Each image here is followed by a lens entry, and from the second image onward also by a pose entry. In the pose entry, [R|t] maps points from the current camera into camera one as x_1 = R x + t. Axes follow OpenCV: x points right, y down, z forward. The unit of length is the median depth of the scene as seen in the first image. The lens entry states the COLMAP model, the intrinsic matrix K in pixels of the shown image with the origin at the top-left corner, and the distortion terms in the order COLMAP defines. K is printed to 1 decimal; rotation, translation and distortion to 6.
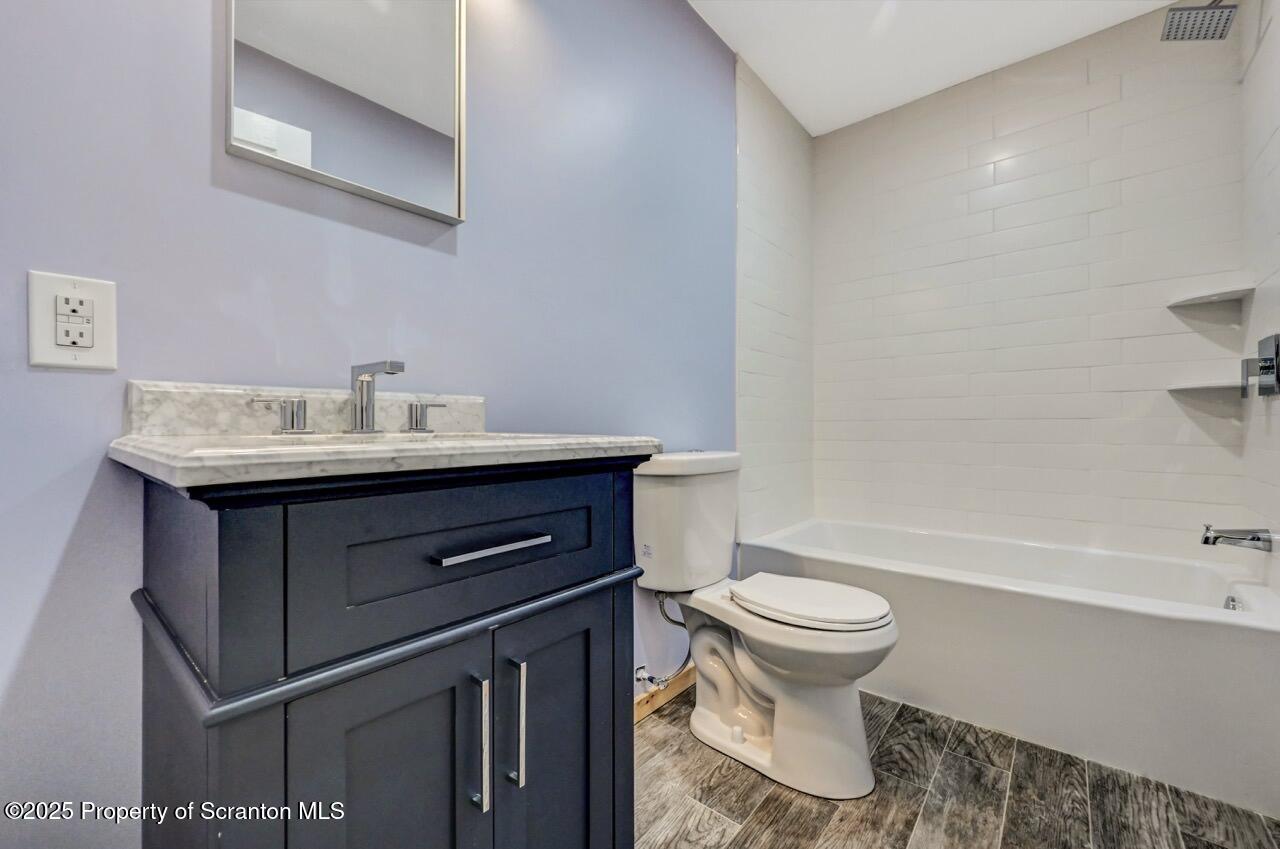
lens RADIAL K [[517.8, 0, 651.9], [0, 517.8, 423.6], [0, 0, 1]] dist [0.000522, 0.001256]
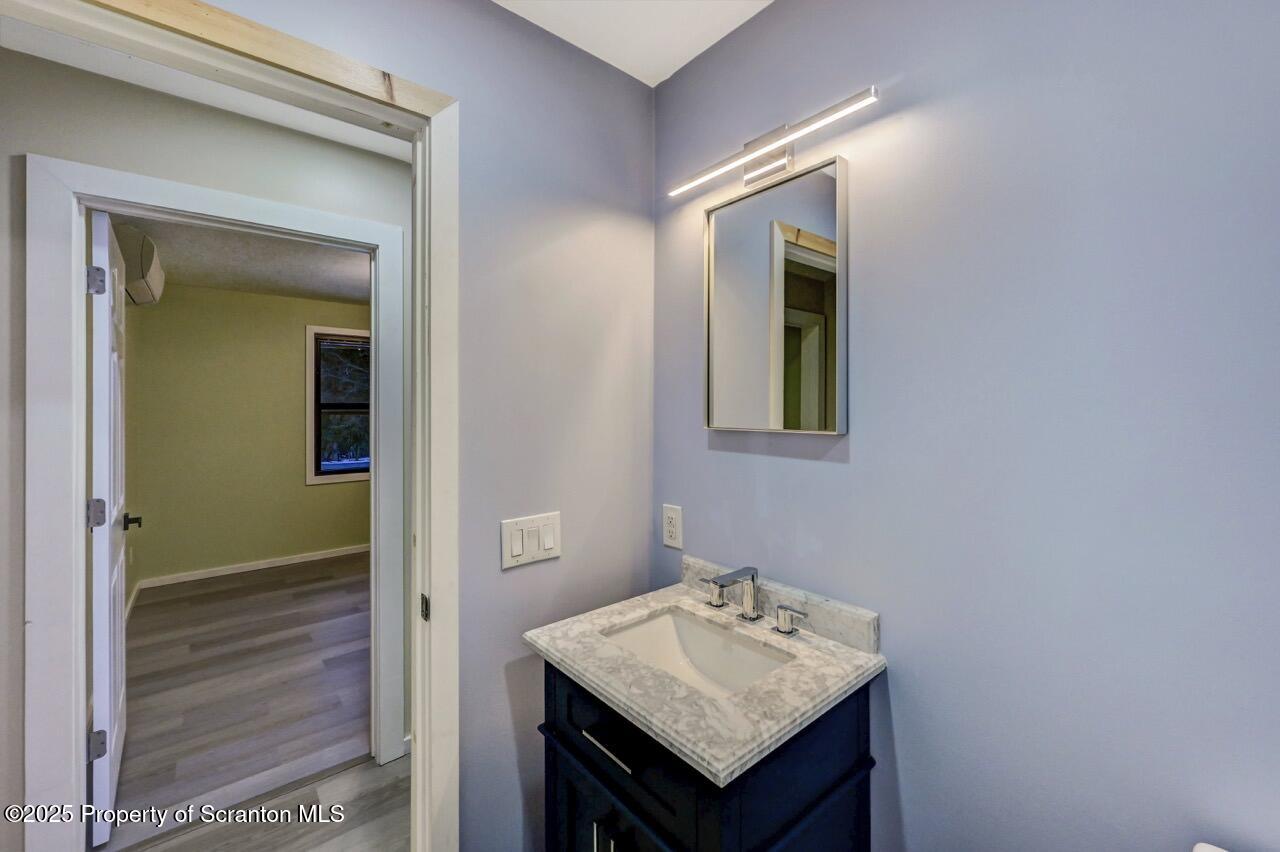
lens RADIAL K [[517.8, 0, 638.8], [0, 517.8, 417.4], [0, 0, 1]] dist [0.000522, 0.001256]
pose [[-0.186111, 0.012104, -0.982454, 1.009792], [0.003877, 0.999925, 0.011585, -0.640101], [0.982521, -0.001653, -0.186144, 1.182761]]
